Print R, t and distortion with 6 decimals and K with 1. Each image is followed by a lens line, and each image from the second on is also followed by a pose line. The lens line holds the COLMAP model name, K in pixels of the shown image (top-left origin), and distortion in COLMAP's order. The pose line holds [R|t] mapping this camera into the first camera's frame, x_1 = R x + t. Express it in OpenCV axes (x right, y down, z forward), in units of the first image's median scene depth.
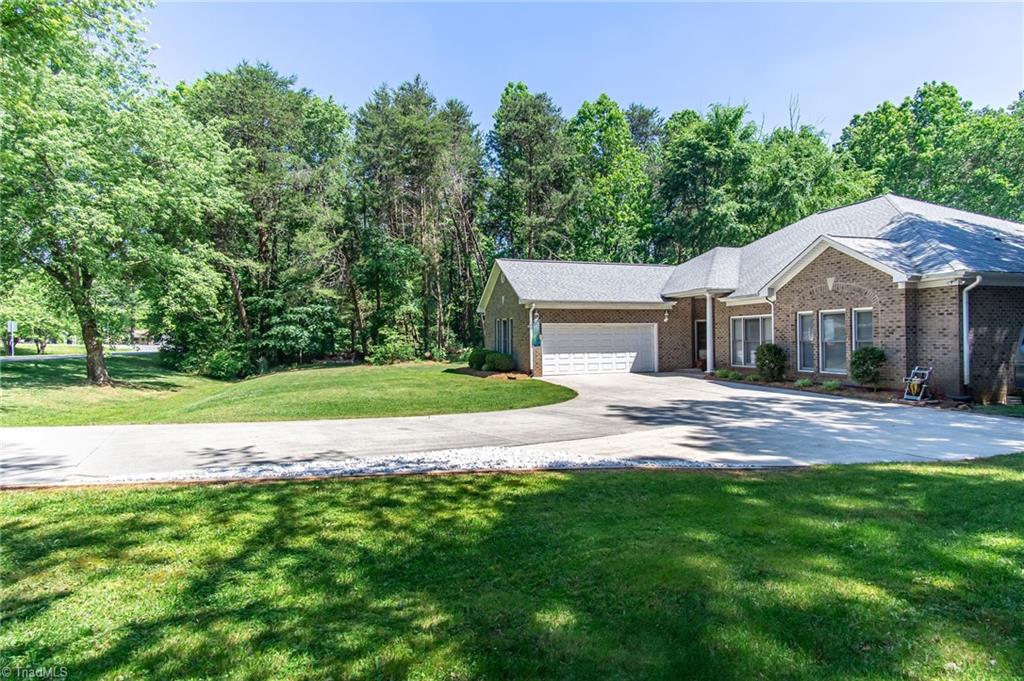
lens RADIAL K [[538.5, 0, 514.8], [0, 538.5, 334.2], [0, 0, 1]] dist [-0.003792, 0.005794]
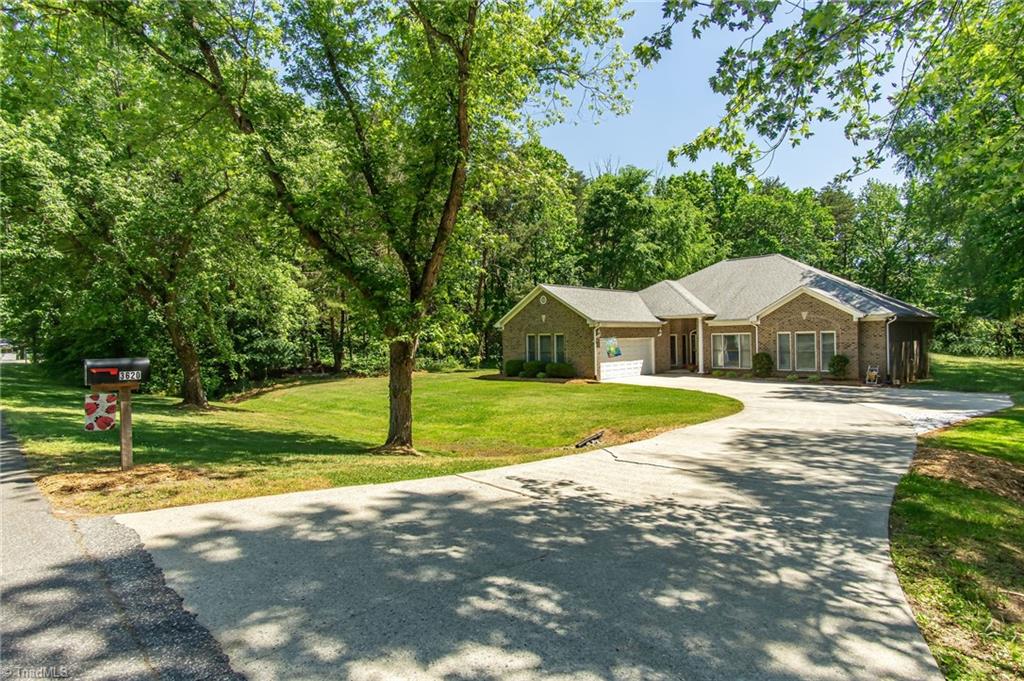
lens RADIAL K [[538.5, 0, 511.8], [0, 538.5, 345.7], [0, 0, 1]] dist [-0.003792, 0.005794]
pose [[0.895739, -0.015752, 0.444301, -0.687559], [0.006872, 0.999743, 0.021590, -0.032602], [-0.444528, -0.016285, 0.895617, -0.048053]]
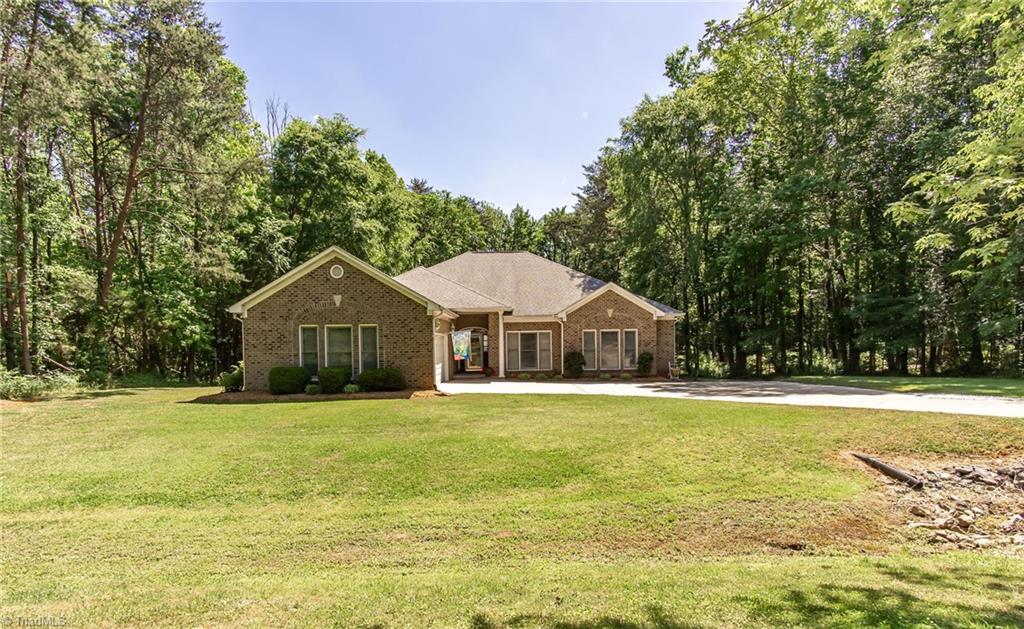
lens RADIAL K [[568.8, 0, 525.3], [0, 568.8, 347.9], [0, 0, 1]] dist [-0.000990, -0.000122]
pose [[0.277987, -0.005531, 0.960569, -0.809834], [0.001601, 0.999985, 0.005294, -0.000127], [-0.960584, 0.000066, 0.277991, 0.572135]]
